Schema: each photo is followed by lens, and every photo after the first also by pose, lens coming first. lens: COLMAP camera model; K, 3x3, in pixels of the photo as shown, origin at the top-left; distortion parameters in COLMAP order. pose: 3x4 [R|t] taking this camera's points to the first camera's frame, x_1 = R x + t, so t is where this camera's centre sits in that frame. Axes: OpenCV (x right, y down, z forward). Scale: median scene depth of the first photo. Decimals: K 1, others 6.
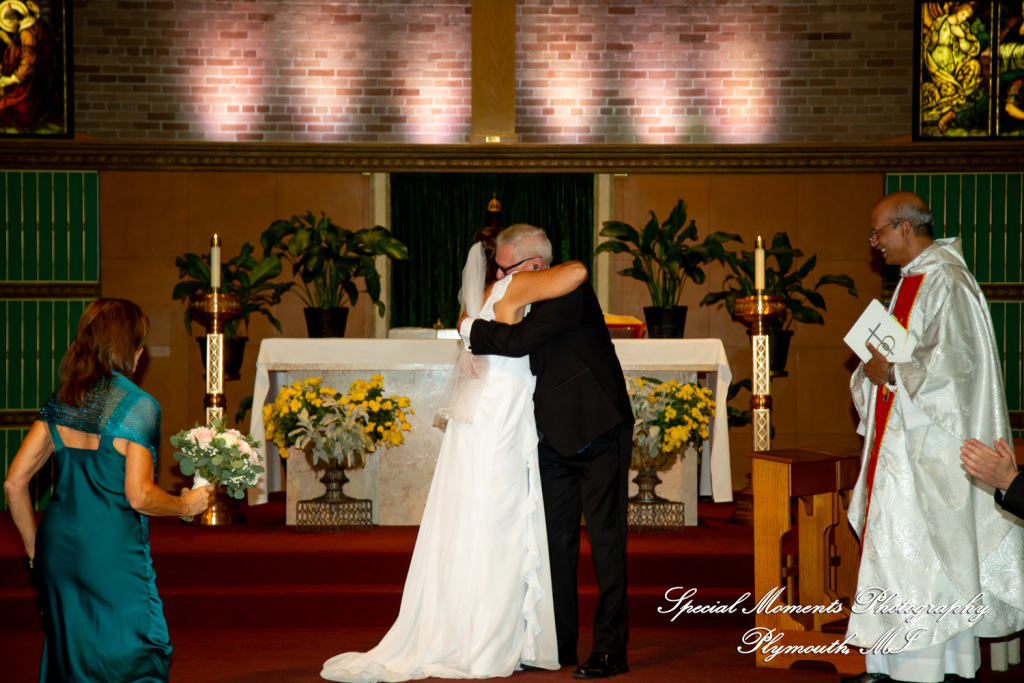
lens RADIAL K [[2699.9, 0, 507.9], [0, 2699.9, 311.9], [0, 0, 1]] dist [0.762747, 0.000000]
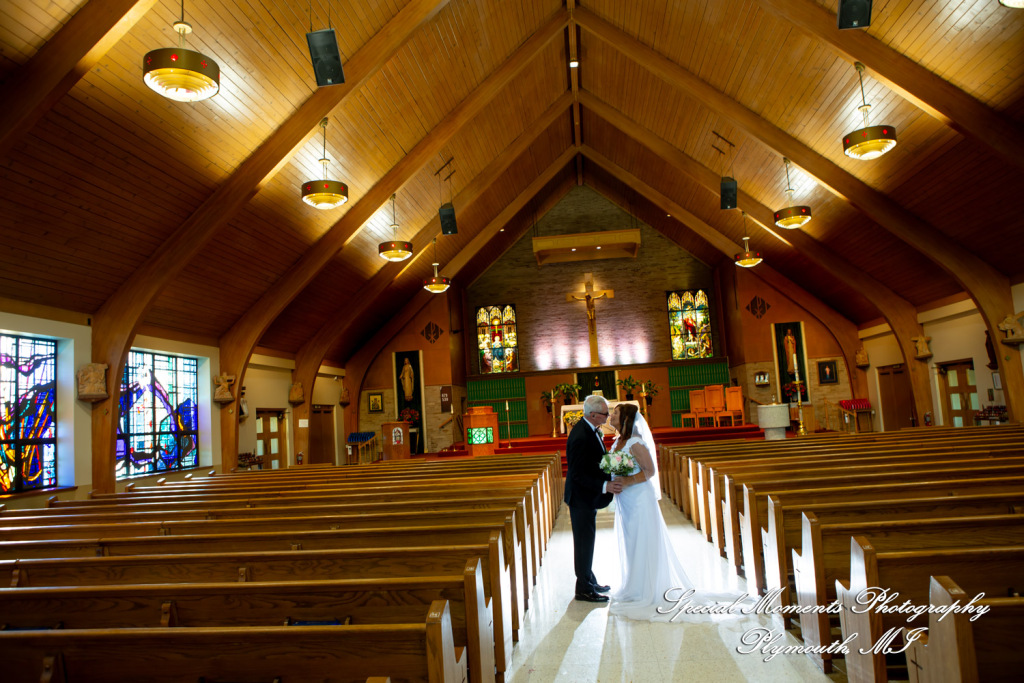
lens RADIAL K [[781.9, 0, 503.5], [0, 781.9, 326.4], [0, 0, 1]] dist [-0.099728, 0.081681]
pose [[0.990908, -0.079244, -0.108725, -0.011077], [0.069849, 0.993699, -0.087656, -0.017421], [0.114986, 0.079265, 0.990200, -0.572391]]
